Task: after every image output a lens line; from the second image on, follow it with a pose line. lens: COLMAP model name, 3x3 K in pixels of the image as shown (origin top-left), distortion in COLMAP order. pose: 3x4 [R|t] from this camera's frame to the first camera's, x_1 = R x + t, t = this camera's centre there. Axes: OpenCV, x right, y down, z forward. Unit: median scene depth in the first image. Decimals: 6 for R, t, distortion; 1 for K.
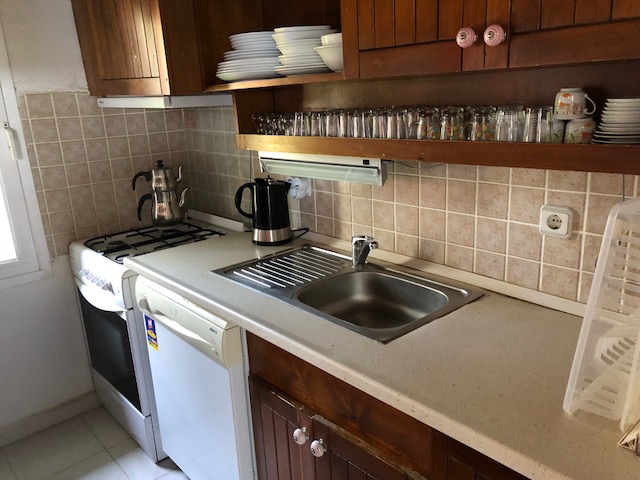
lens RADIAL K [[519.8, 0, 324.0], [0, 519.8, 241.3], [0, 0, 1]] dist [0.028003, -0.031807]
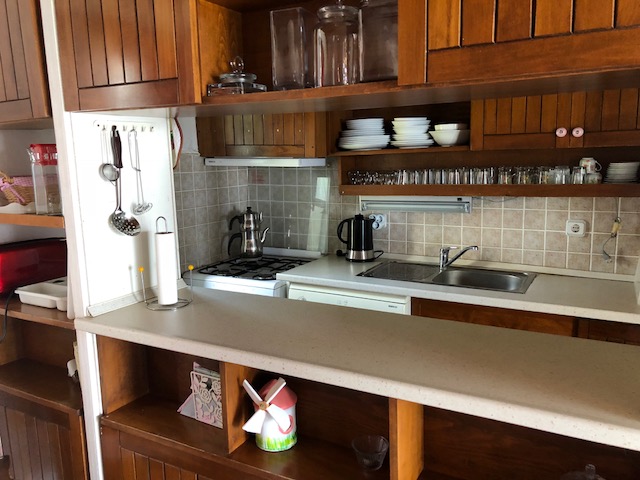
lens RADIAL K [[519.8, 0, 316.3], [0, 519.8, 239.3], [0, 0, 1]] dist [0.028003, -0.031807]
pose [[0.948090, -0.028155, 0.316753, -0.863684], [0.068953, 0.990576, -0.118339, 0.133691], [-0.310436, 0.134037, 0.941097, -0.379463]]
